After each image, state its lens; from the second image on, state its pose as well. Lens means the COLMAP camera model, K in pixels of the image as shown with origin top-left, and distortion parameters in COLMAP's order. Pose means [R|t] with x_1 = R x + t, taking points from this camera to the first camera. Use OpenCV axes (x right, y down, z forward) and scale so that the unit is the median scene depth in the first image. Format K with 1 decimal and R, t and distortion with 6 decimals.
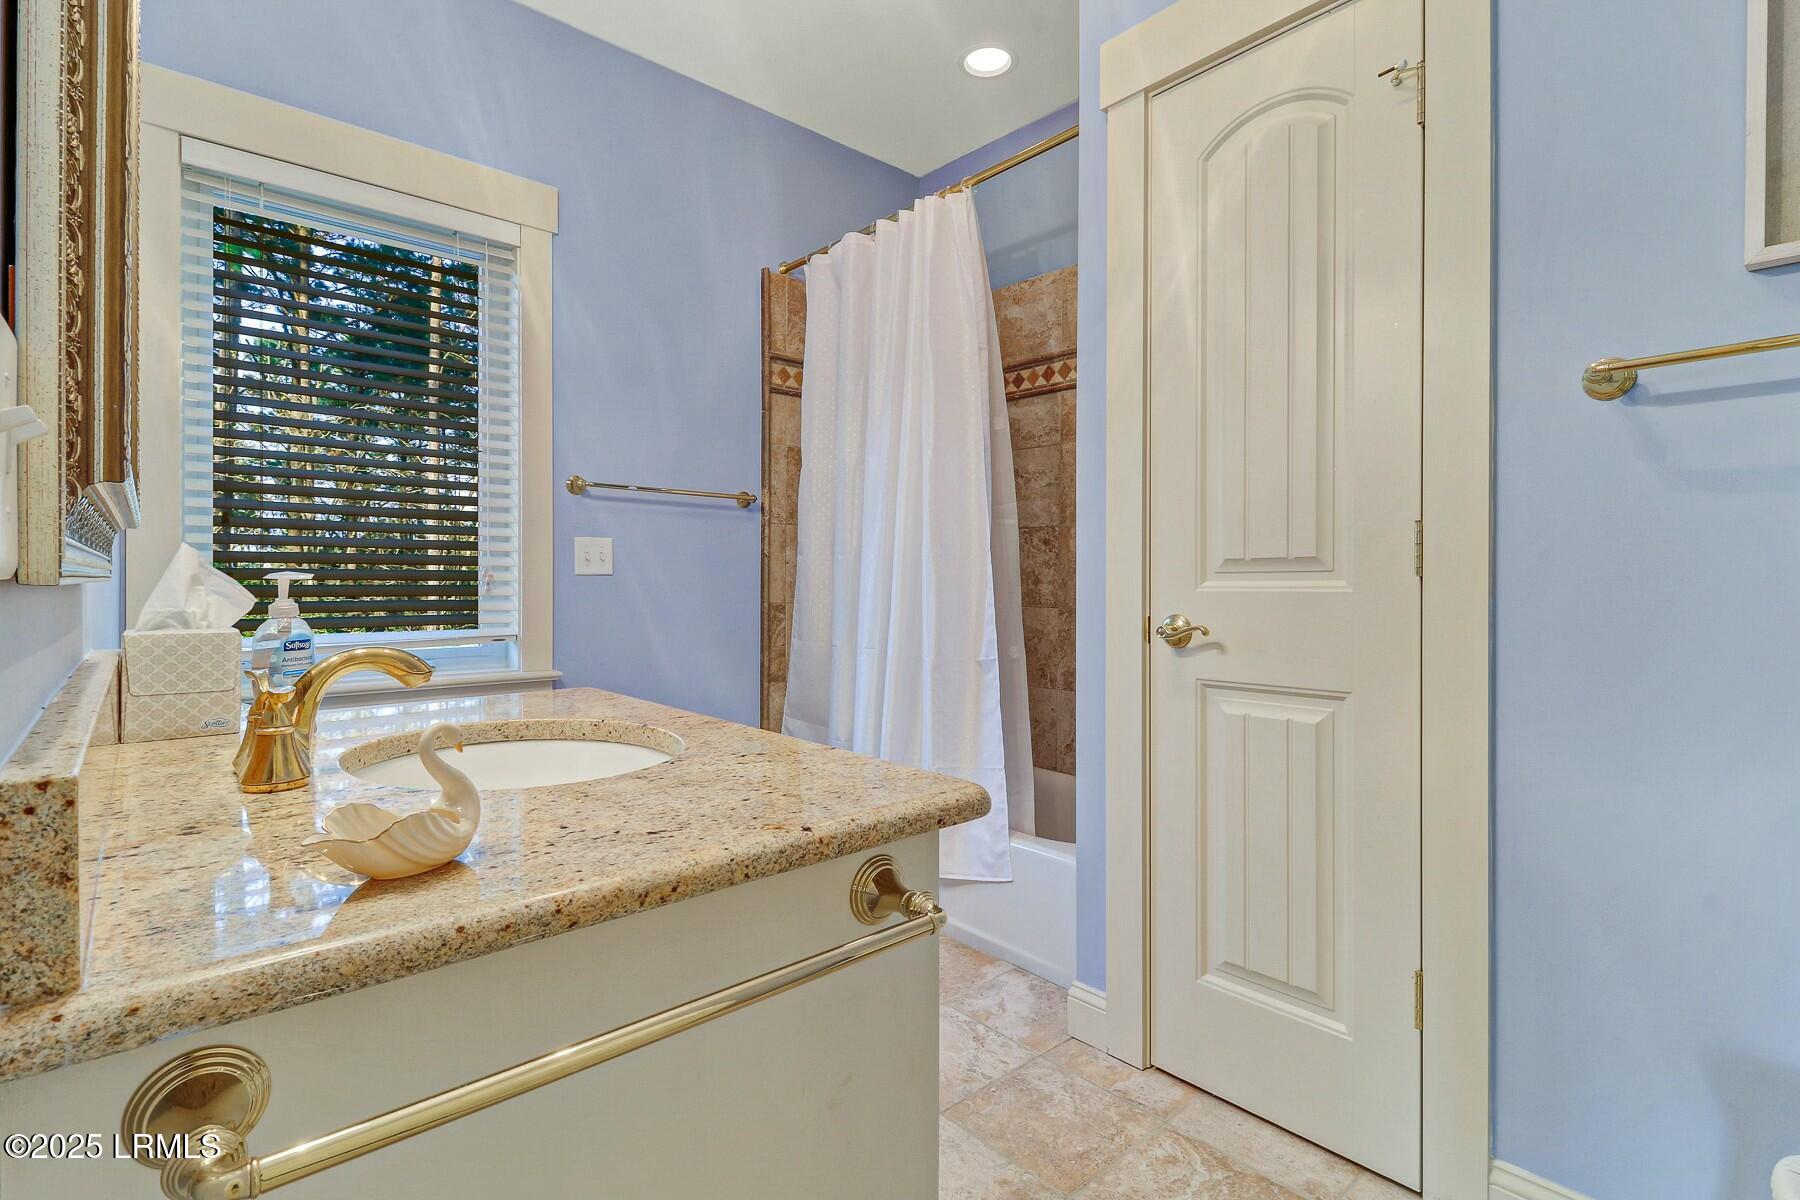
lens RADIAL K [[839.4, 0, 892.3], [0, 839.4, 588.8], [0, 0, 1]] dist [0.001053, -0.000840]
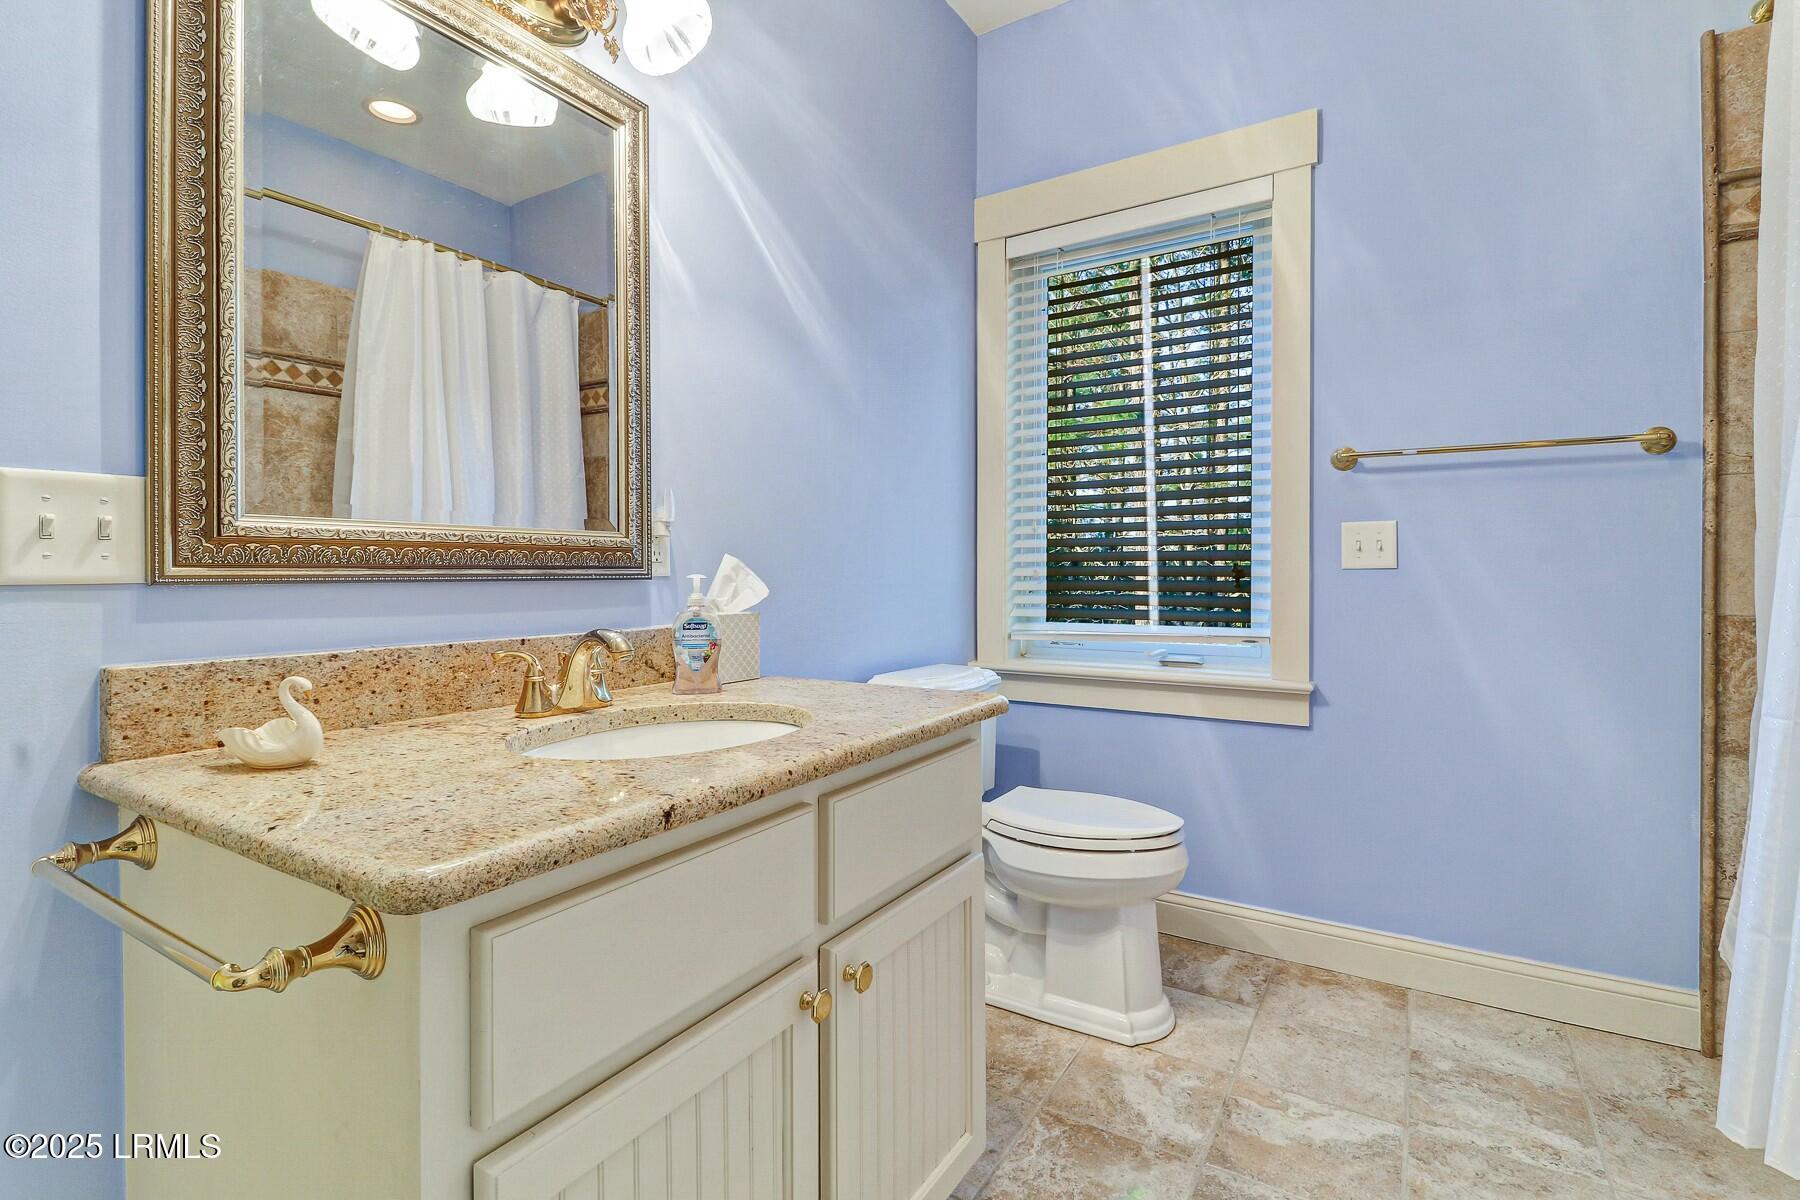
lens RADIAL K [[839.4, 0, 898.7], [0, 839.4, 583.8], [0, 0, 1]] dist [0.001053, -0.000840]
pose [[0.284496, 0.008710, -0.958638, 0.287933], [-0.005114, 0.999958, 0.007568, -0.006364], [0.958664, 0.002749, 0.284529, 0.360468]]
